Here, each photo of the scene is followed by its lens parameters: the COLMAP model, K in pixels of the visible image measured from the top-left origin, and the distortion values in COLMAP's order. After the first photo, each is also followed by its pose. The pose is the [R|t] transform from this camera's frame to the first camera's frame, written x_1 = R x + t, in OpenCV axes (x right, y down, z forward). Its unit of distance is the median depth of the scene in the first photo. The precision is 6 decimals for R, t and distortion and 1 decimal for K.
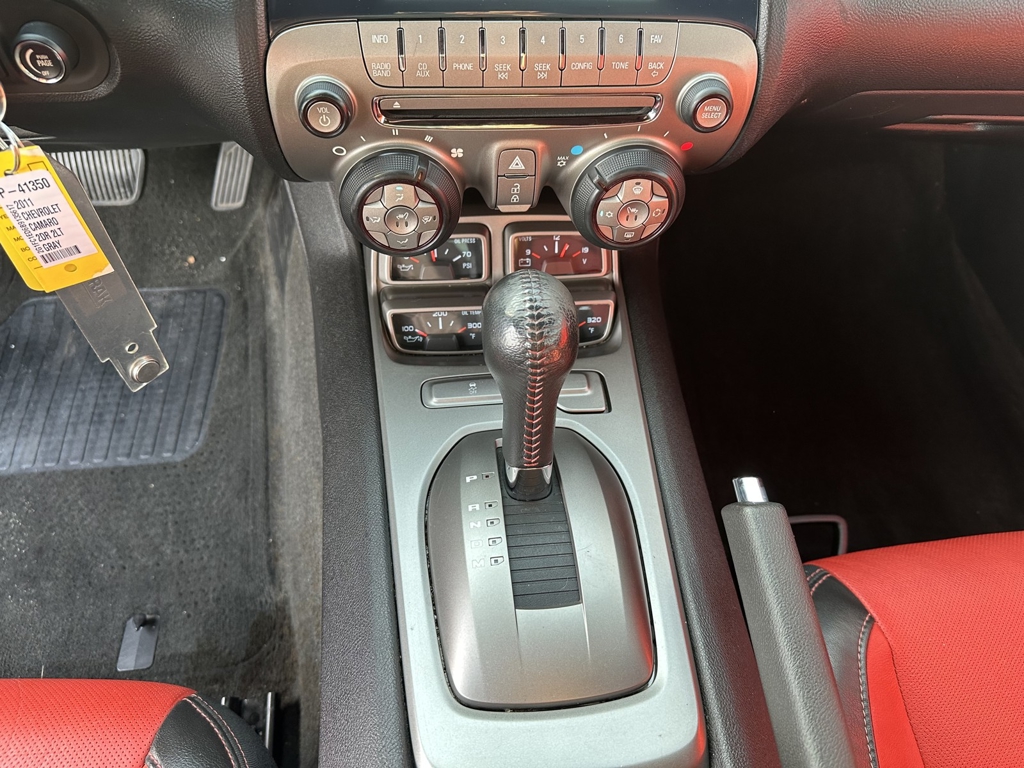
lens RADIAL K [[728.8, 0, 514.5], [0, 728.8, 383.8], [0, 0, 1]] dist [-0.005876, -0.000710]
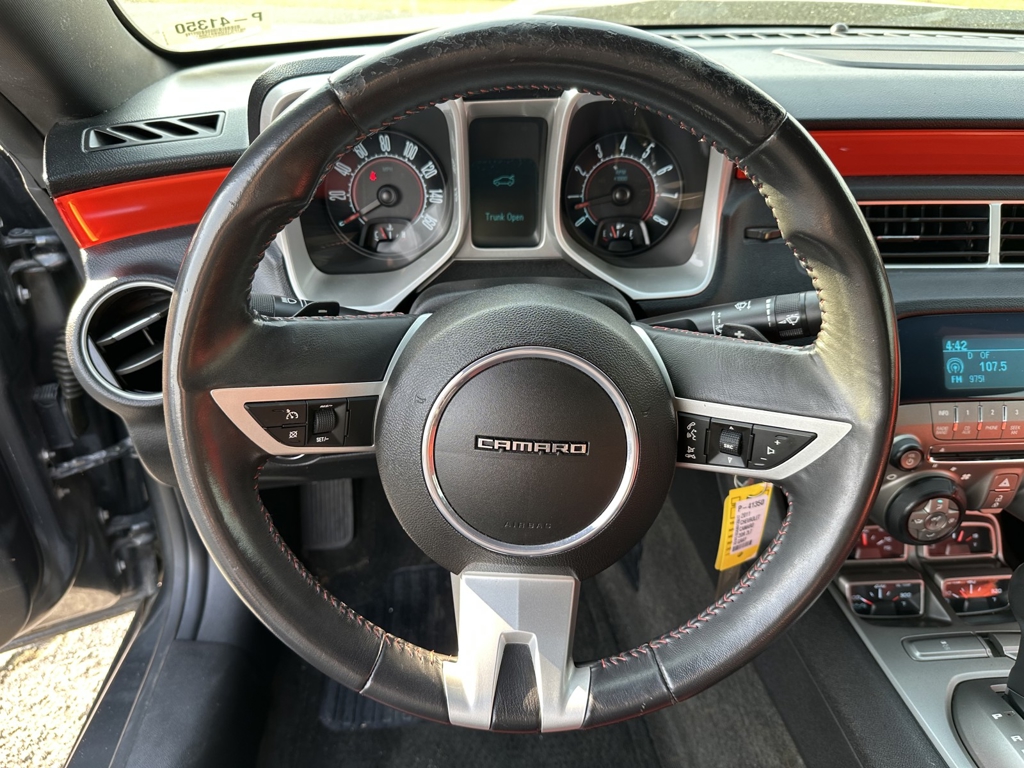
lens RADIAL K [[728.8, 0, 510.0], [0, 728.8, 387.7], [0, 0, 1]] dist [-0.005876, -0.000710]
pose [[0.996674, -0.014773, -0.080145, -0.456935], [-0.013951, 0.937984, -0.346397, 0.022295], [0.080292, 0.346363, 0.934658, -0.277574]]
